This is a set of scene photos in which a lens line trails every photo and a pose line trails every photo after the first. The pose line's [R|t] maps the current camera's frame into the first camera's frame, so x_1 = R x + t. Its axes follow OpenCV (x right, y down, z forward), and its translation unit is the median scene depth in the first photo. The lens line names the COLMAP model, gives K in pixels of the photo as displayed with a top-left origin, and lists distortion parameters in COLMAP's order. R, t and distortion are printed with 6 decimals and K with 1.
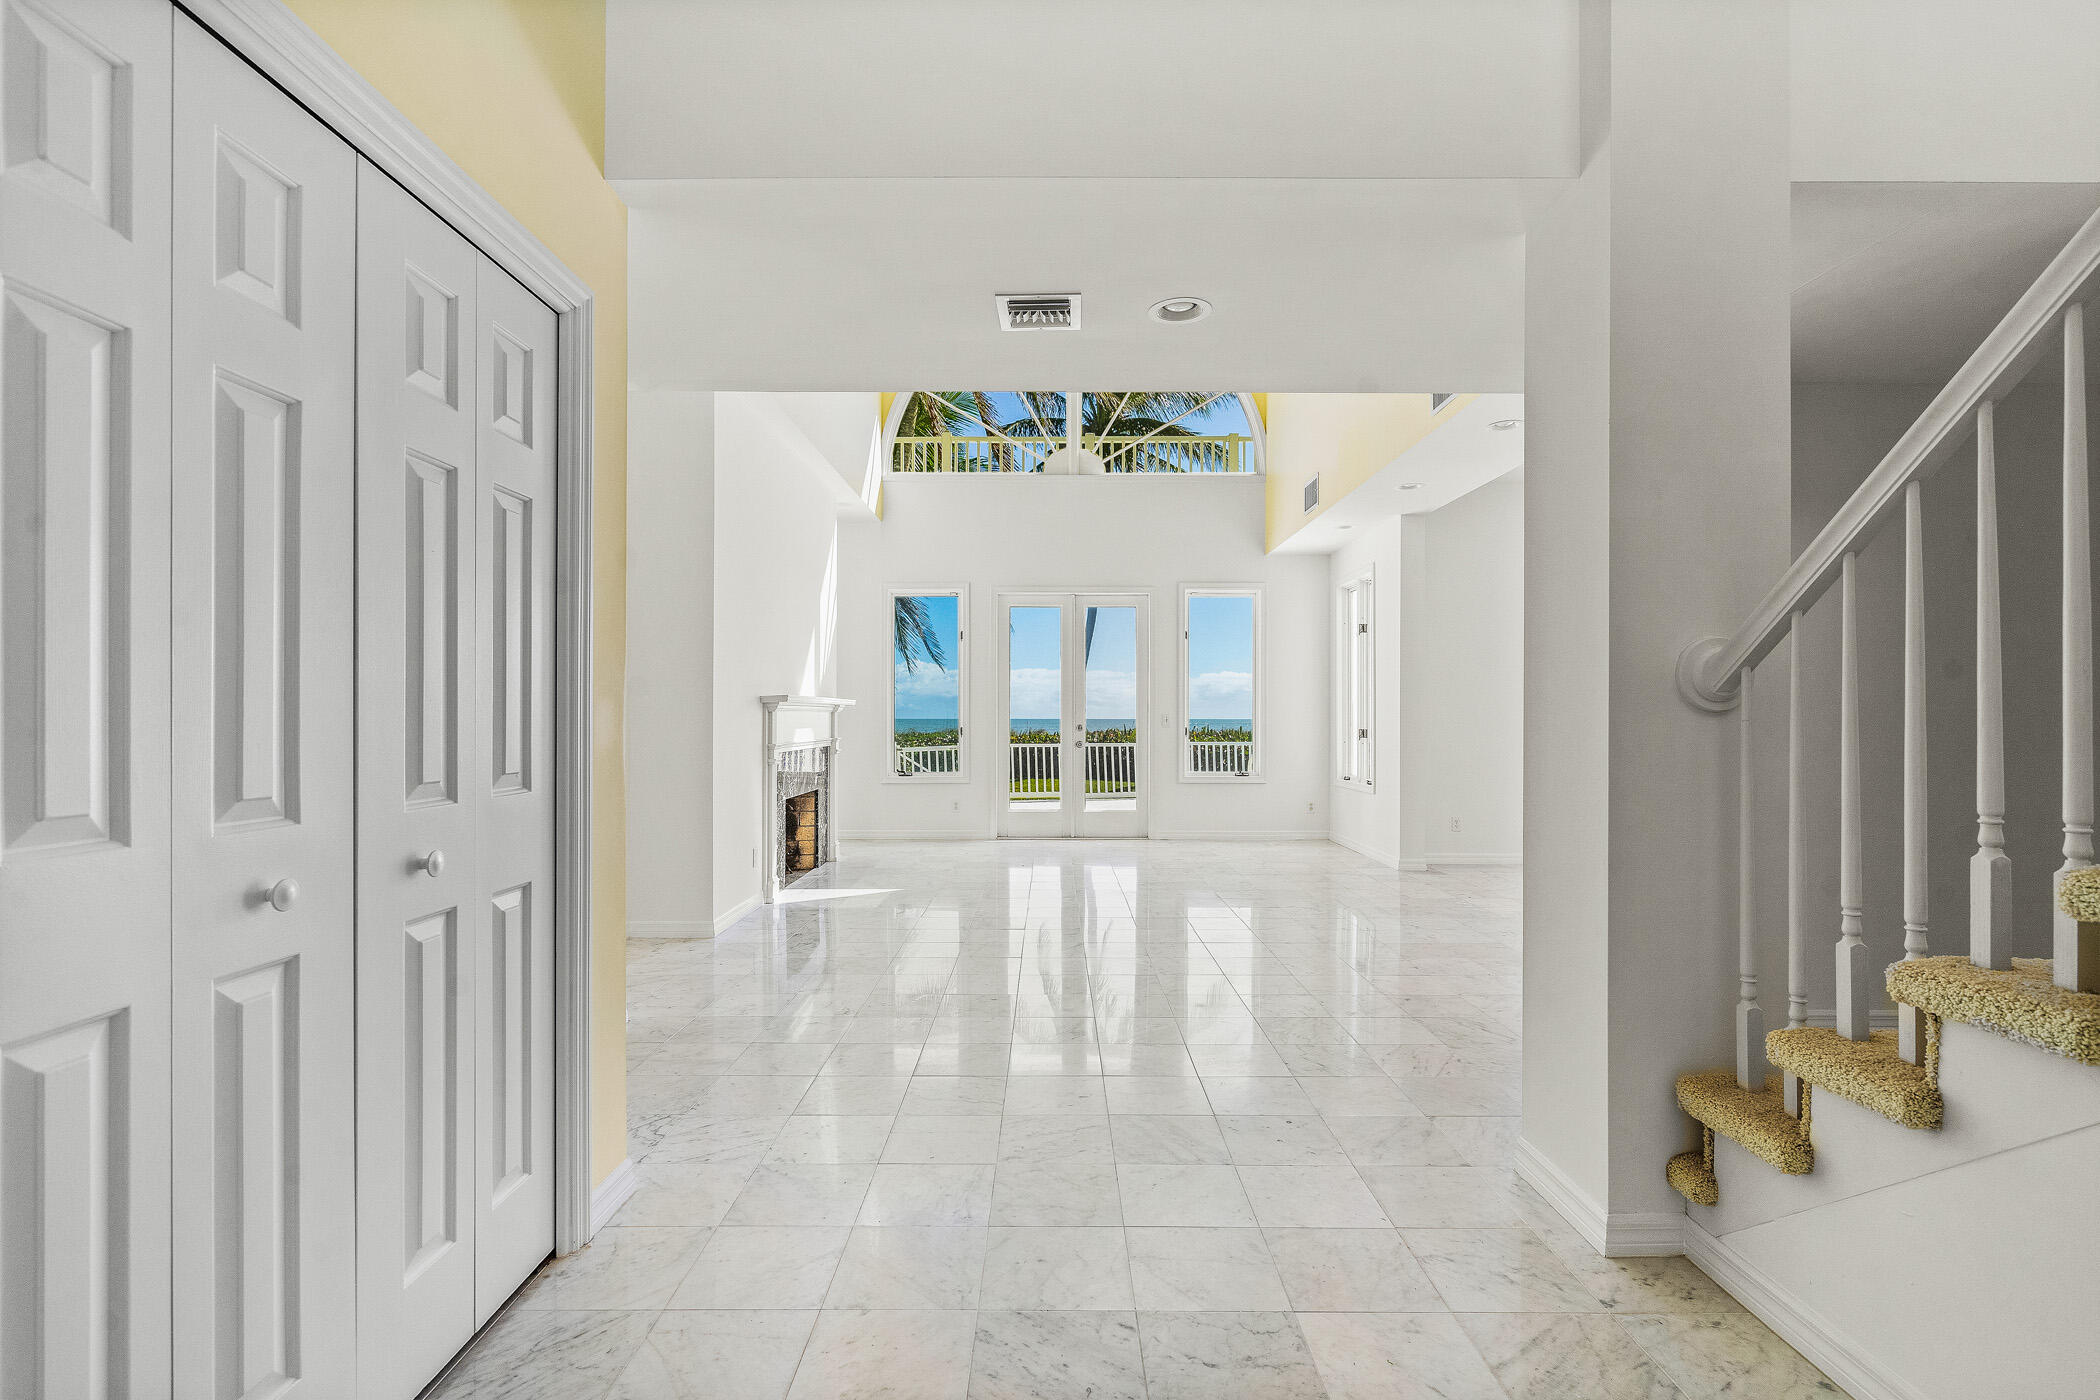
lens RADIAL K [[983.3, 0, 1044.4], [0, 983.3, 712.2], [0, 0, 1]] dist [-0.000442, 0.000074]
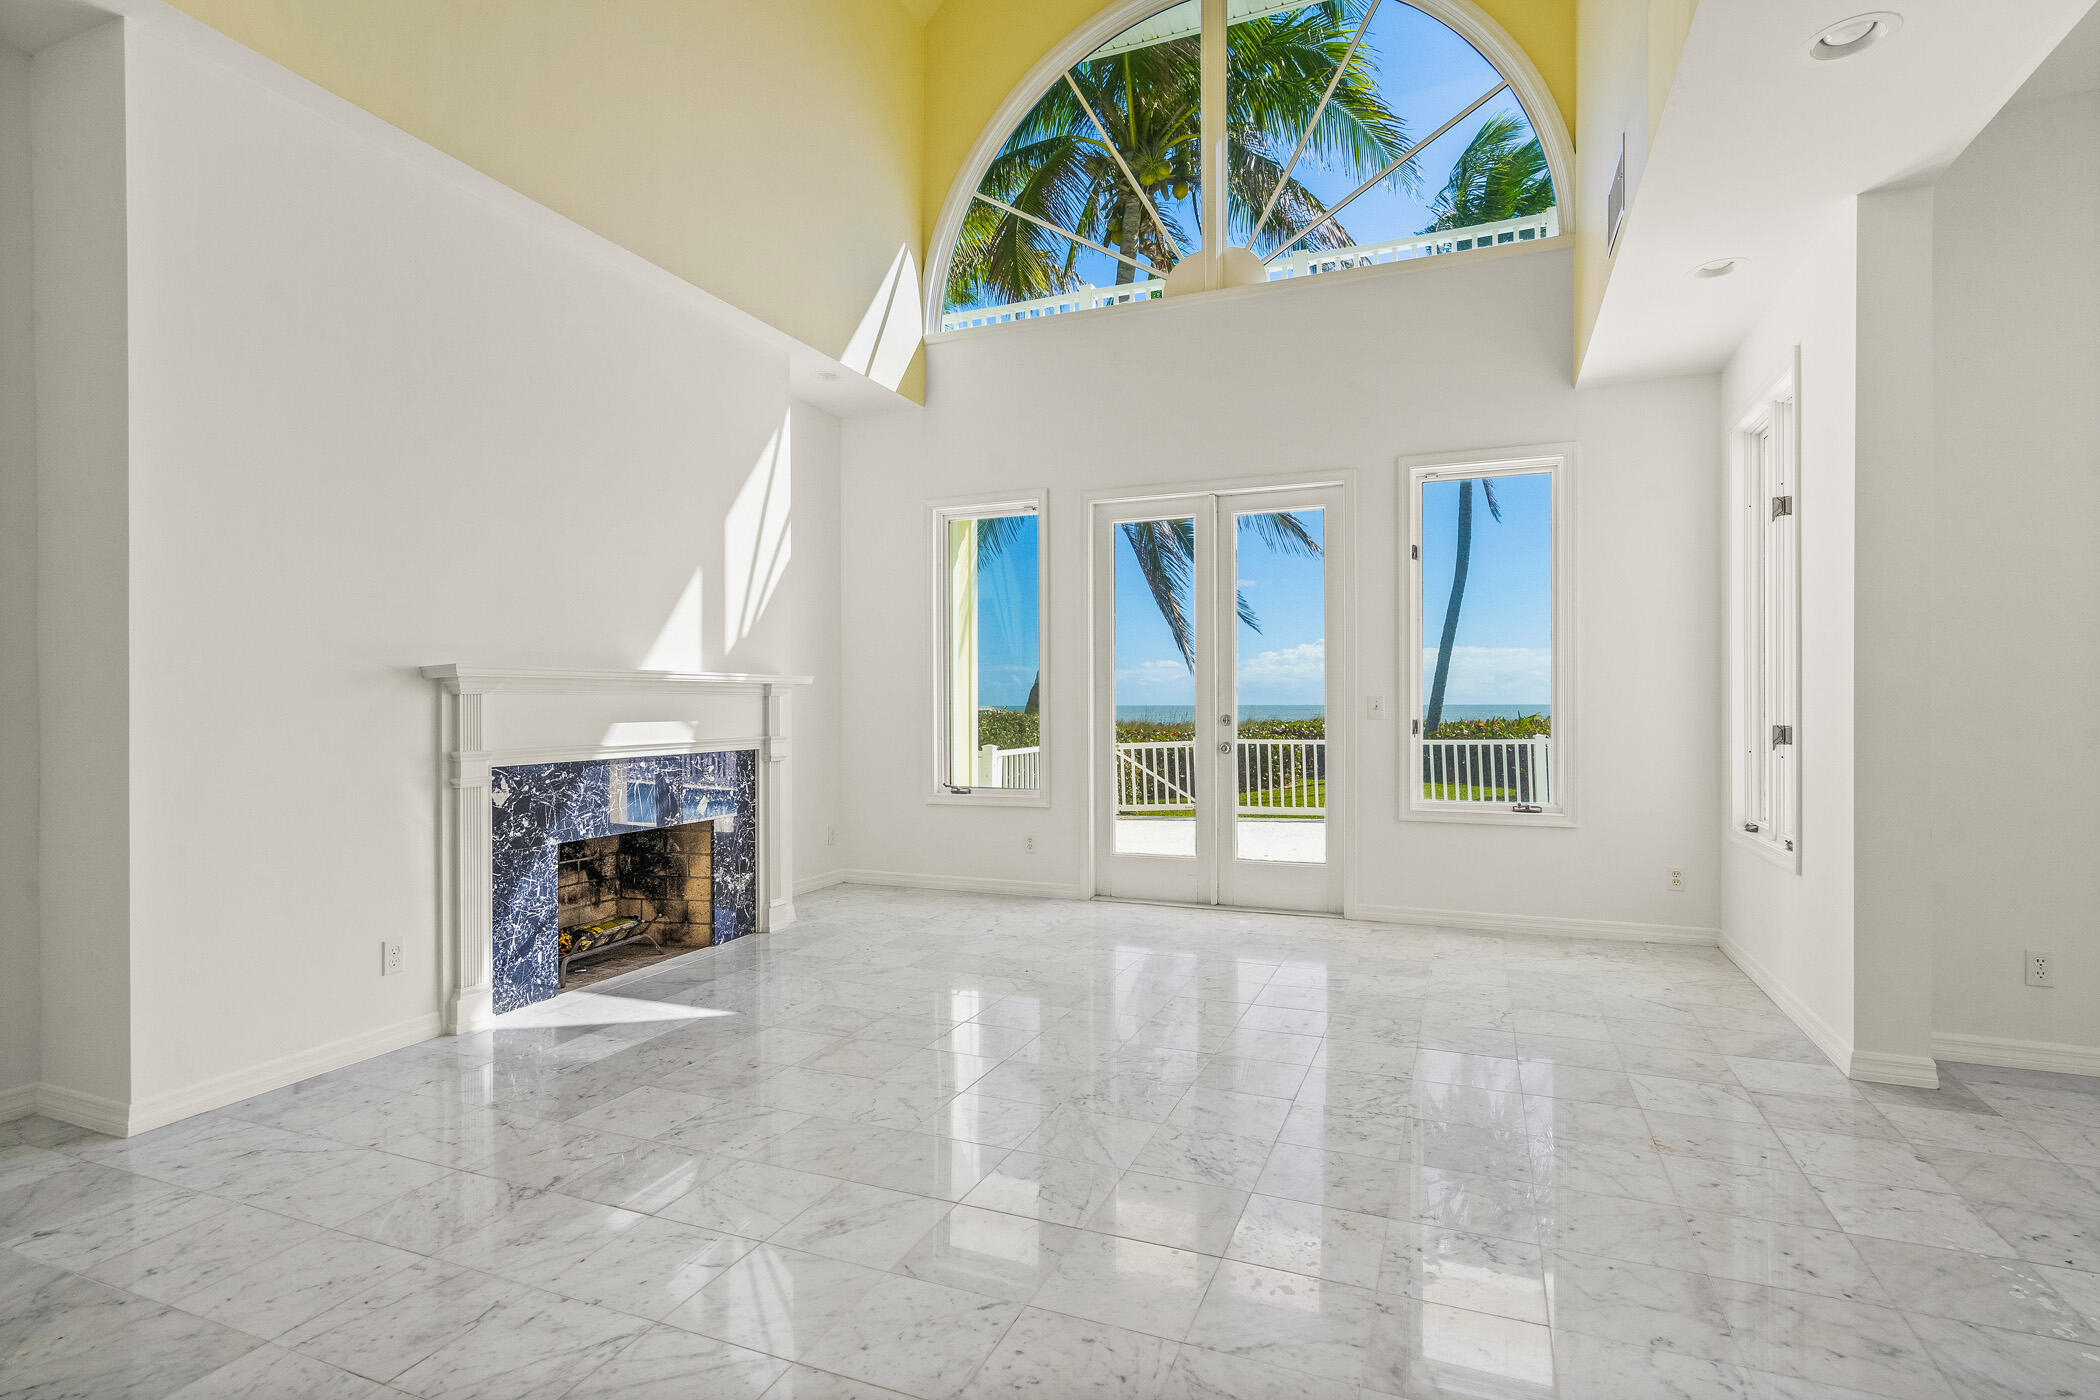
lens RADIAL K [[1030.4, 0, 1046.3], [0, 1030.4, 706.5], [0, 0, 1]] dist [0.000324, 0.000284]
pose [[0.924180, -0.002199, -0.381952, 0.173750], [0.005346, 0.999960, 0.007176, 0.002631], [0.381921, -0.008674, 0.924154, 0.387009]]
